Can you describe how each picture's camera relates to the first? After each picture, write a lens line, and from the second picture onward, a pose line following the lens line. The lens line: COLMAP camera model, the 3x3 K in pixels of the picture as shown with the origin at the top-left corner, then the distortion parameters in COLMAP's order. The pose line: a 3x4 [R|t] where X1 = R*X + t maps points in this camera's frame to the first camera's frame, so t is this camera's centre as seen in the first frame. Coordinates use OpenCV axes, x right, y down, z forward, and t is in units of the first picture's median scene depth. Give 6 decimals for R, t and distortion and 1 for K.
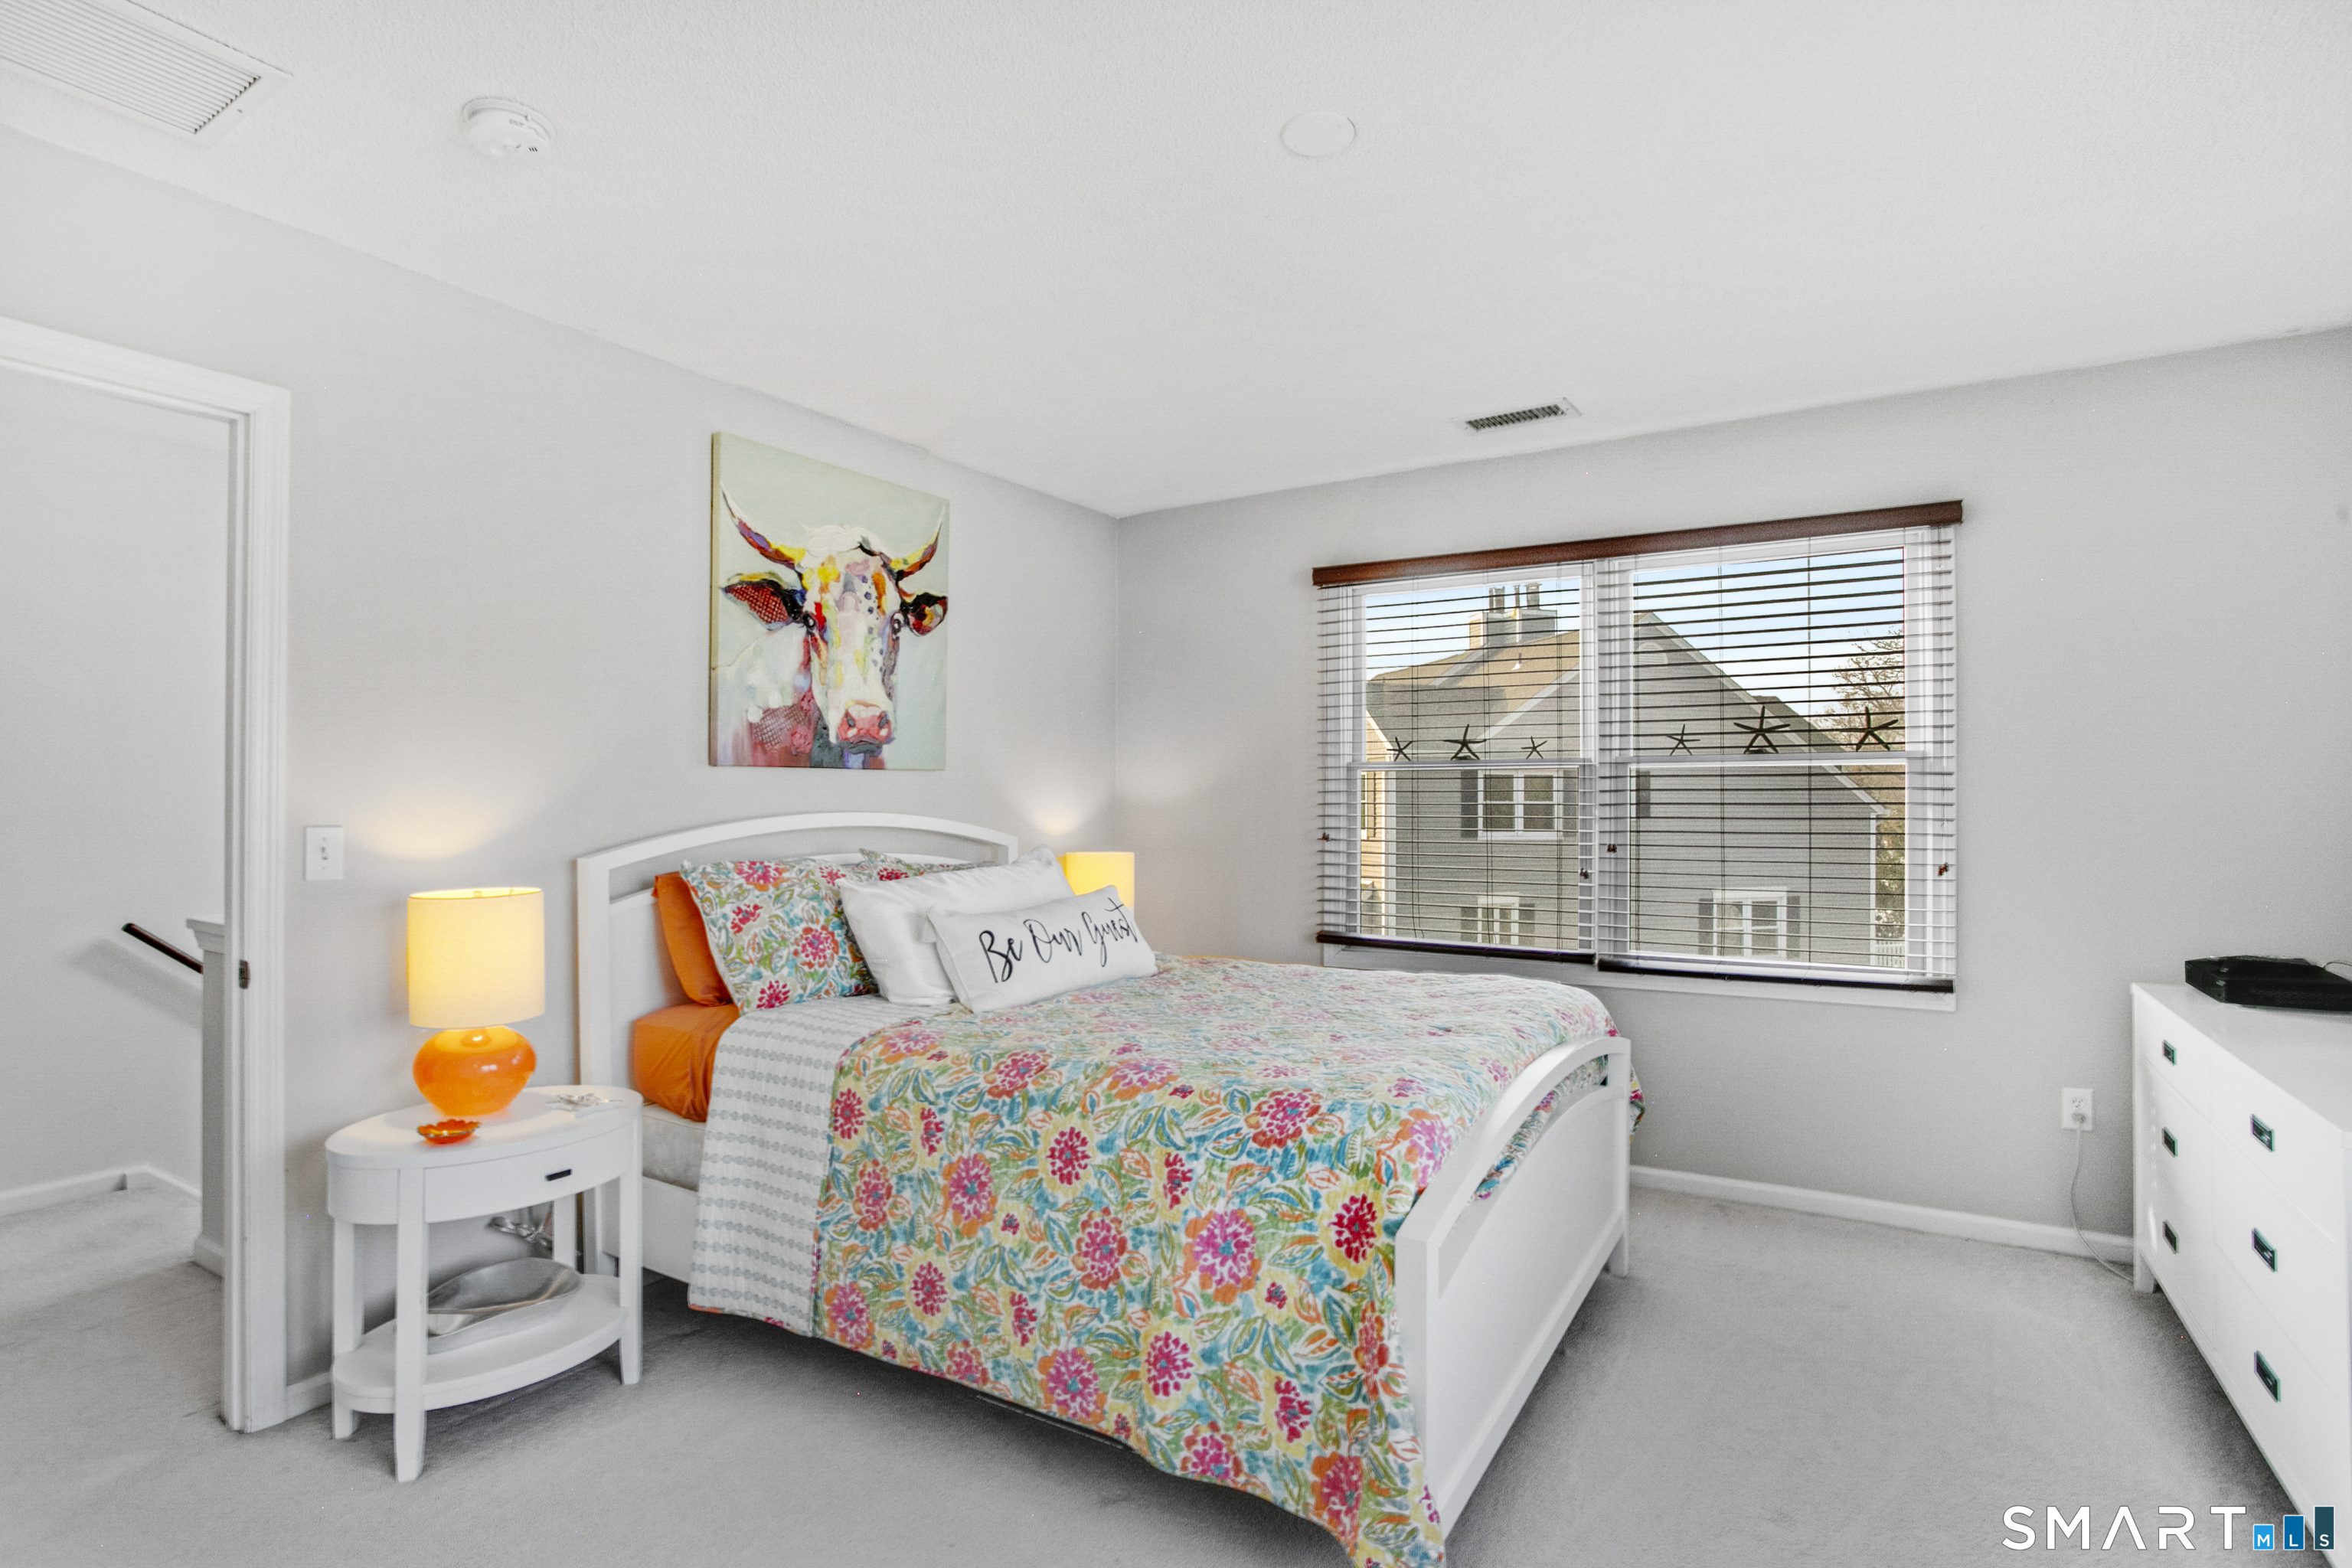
lens RADIAL K [[1211.1, 0, 1183.1], [0, 1211.1, 826.9], [0, 0, 1]] dist [-0.083665, 0.041443]
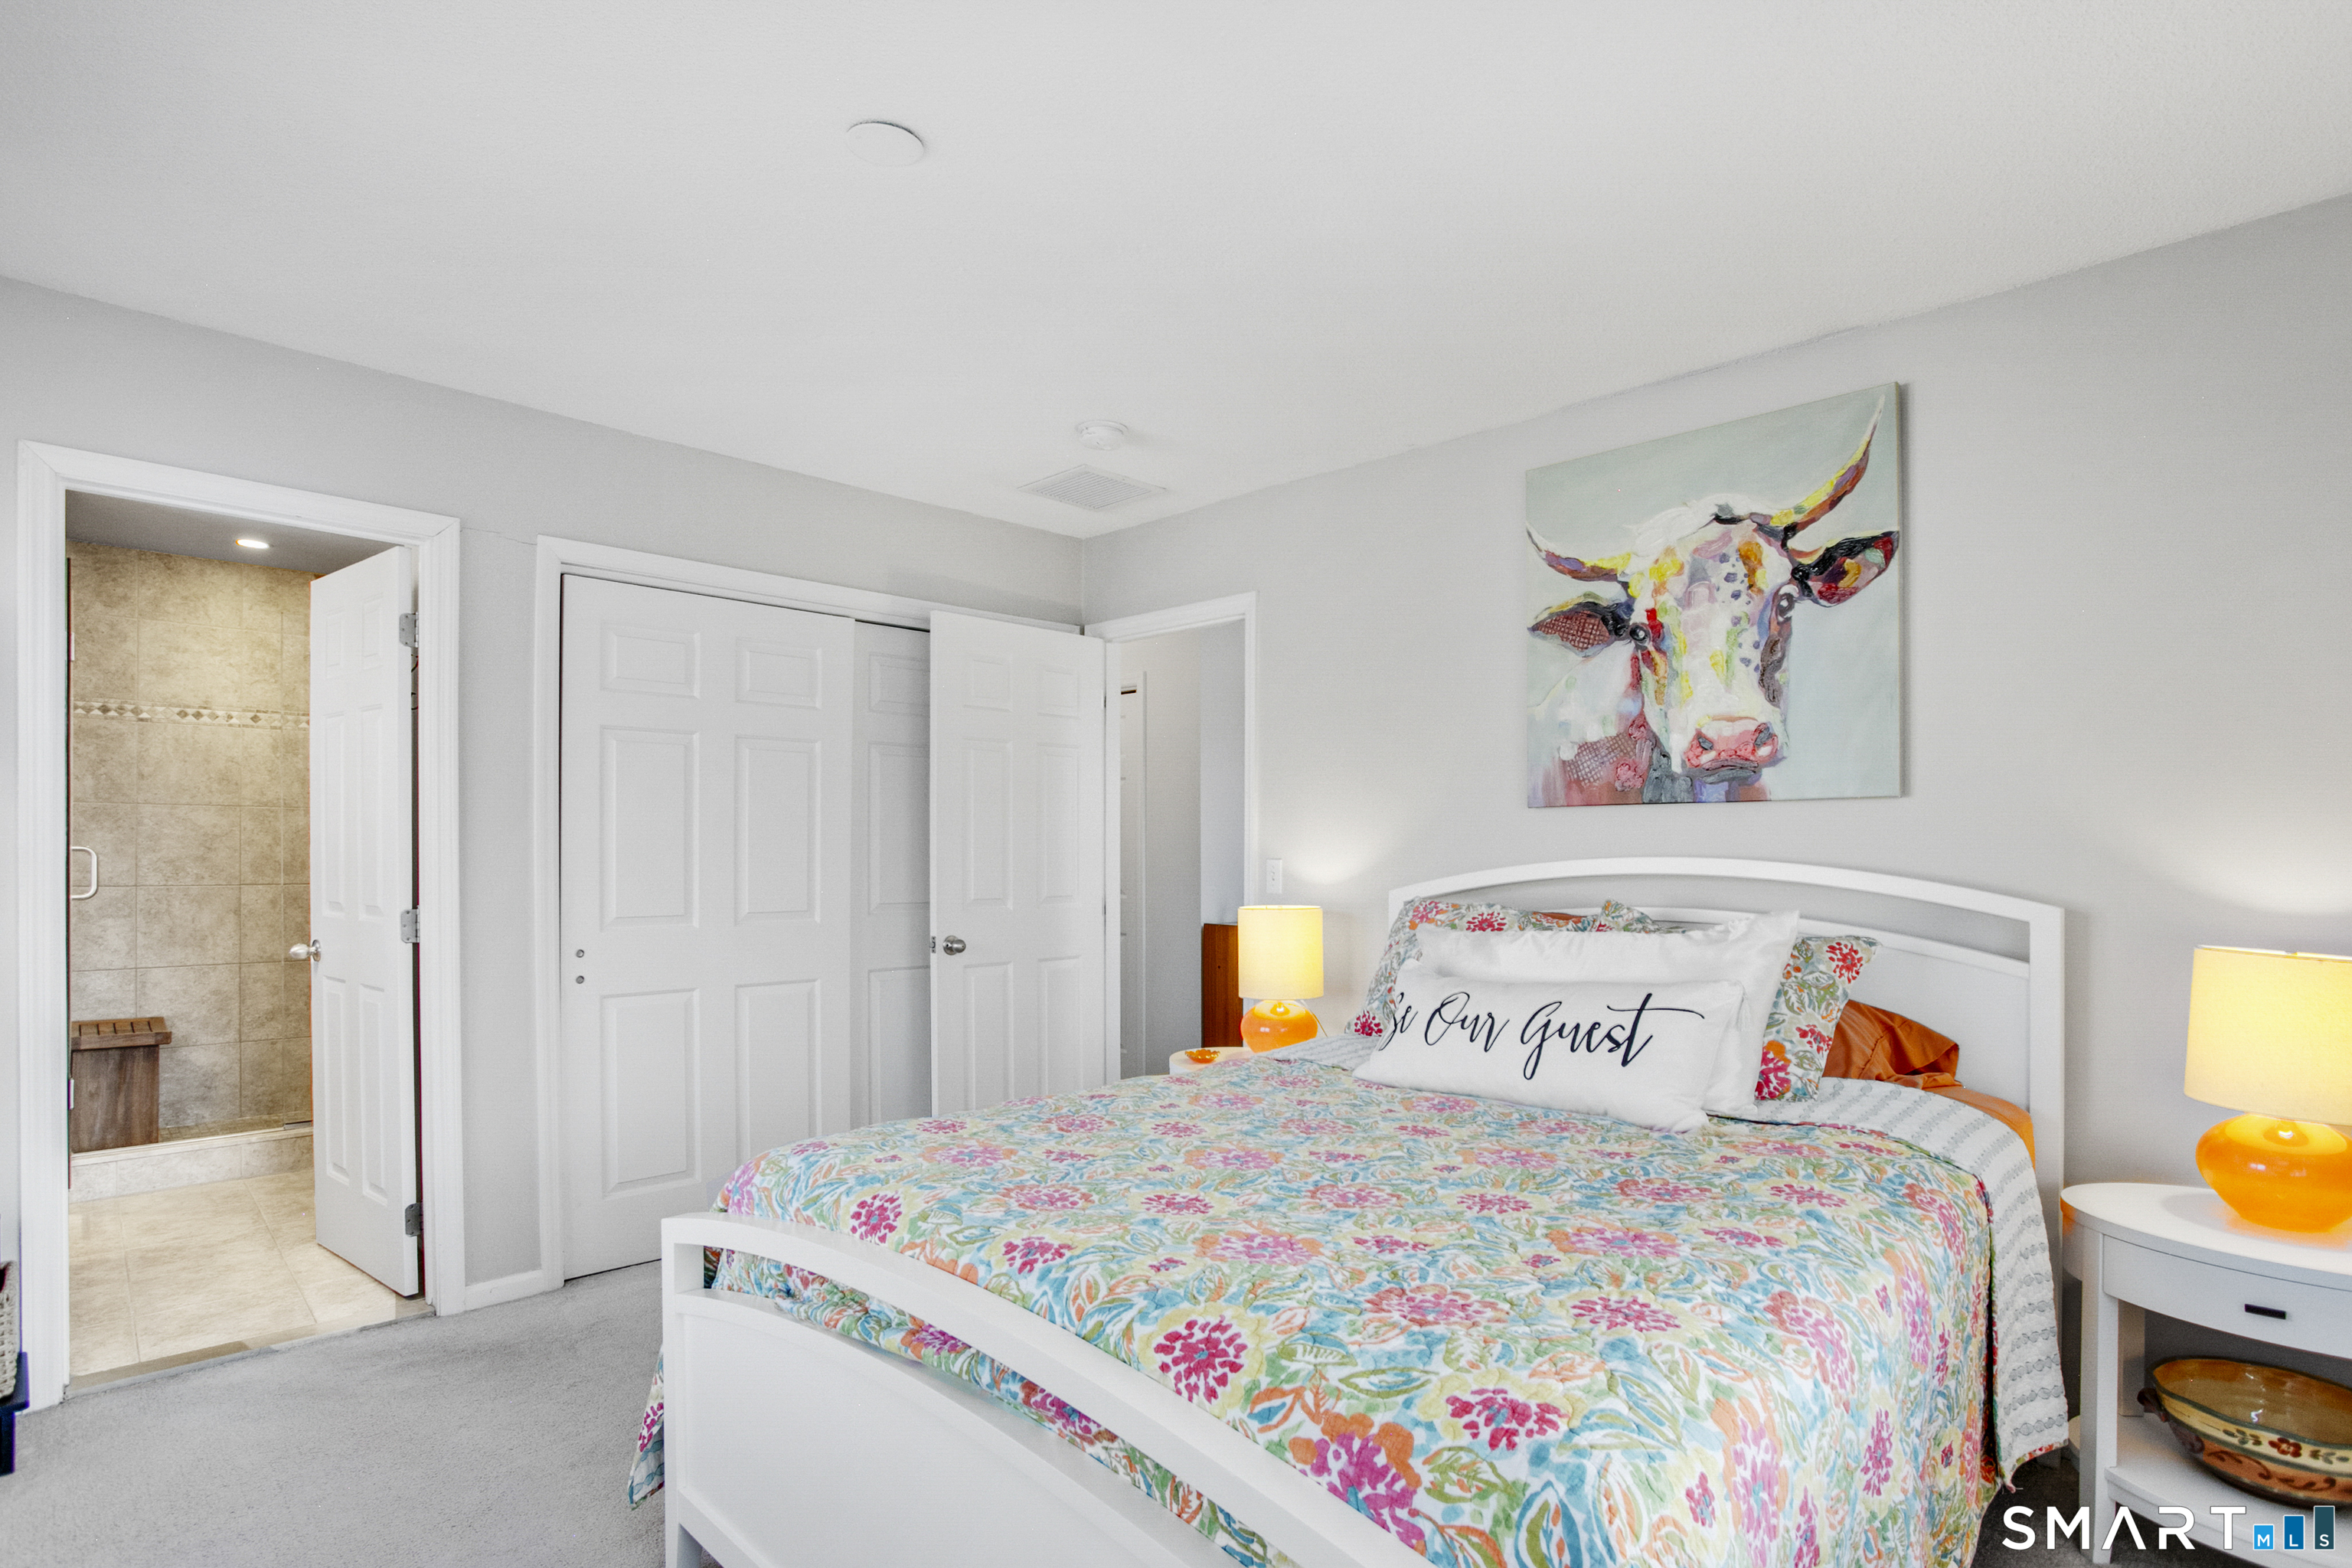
lens RADIAL K [[1211.1, 0, 1183.1], [0, 1211.1, 826.9], [0, 0, 1]] dist [-0.083665, 0.041443]
pose [[-0.272577, 0.001460, -0.962133, 0.555627], [-0.008921, 0.999952, 0.004045, -0.031531], [0.962093, 0.009686, -0.272550, 0.852782]]
